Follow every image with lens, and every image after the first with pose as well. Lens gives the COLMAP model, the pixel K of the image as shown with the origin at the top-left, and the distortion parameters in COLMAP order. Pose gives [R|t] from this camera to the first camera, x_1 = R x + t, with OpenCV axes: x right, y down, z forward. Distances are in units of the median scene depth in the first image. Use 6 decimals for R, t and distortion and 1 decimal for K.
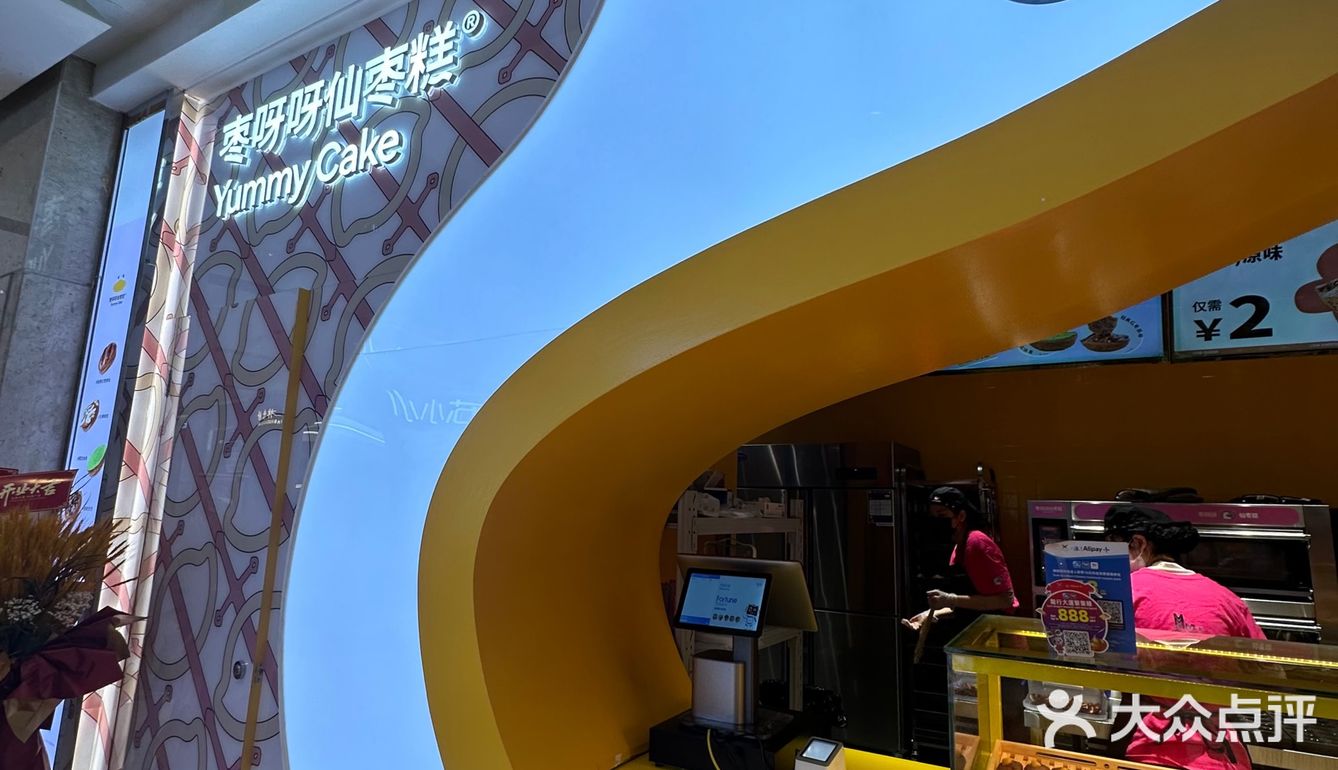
lens RADIAL K [[708.1, 0, 669.0], [0, 708.1, 385.0], [0, 0, 1]] dist [-0.001056, -0.000245]
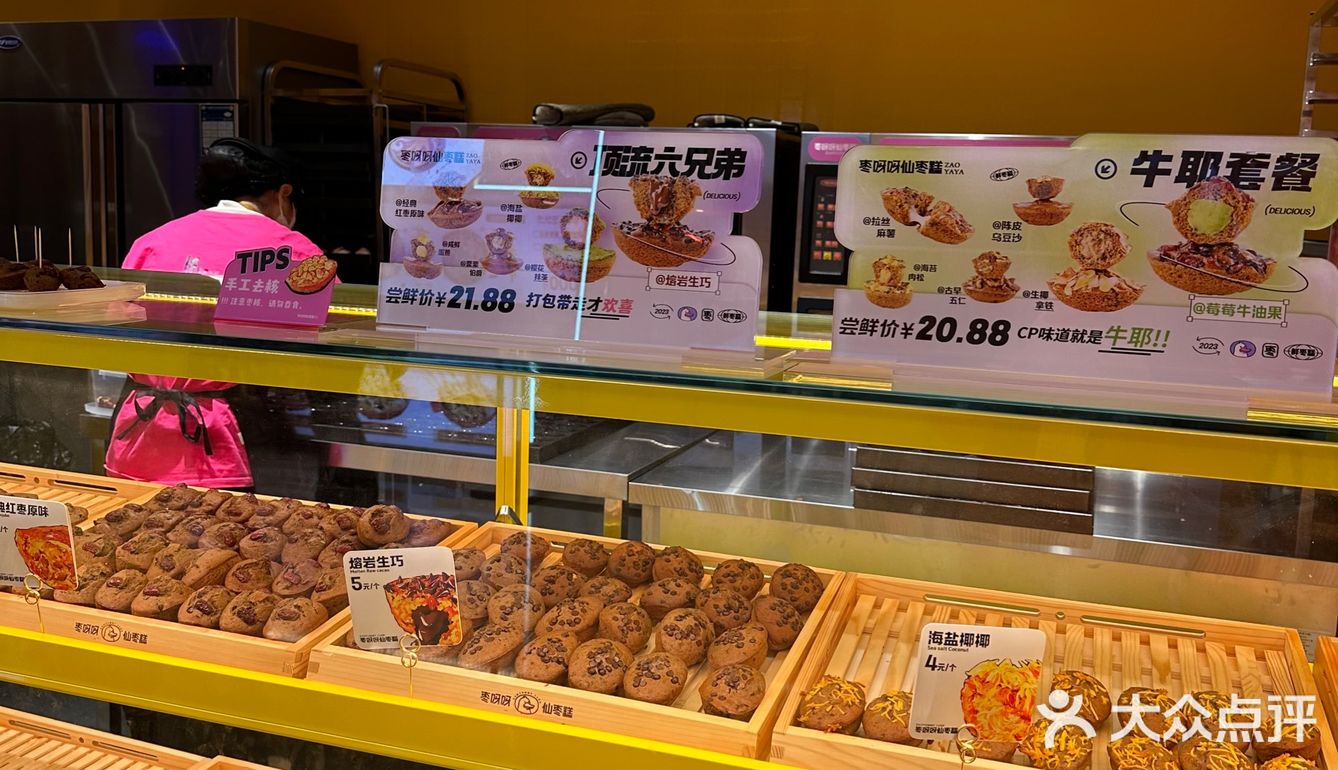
lens RADIAL K [[1252.1, 0, 669.0], [0, 1252.1, 385.0], [0, 0, 1]] dist [0.091118, -0.002778]
pose [[0.981398, -0.021481, 0.190780, 0.764110], [-0.040724, 0.947816, 0.316207, 0.039831], [-0.187617, -0.318094, 0.929309, -0.166412]]
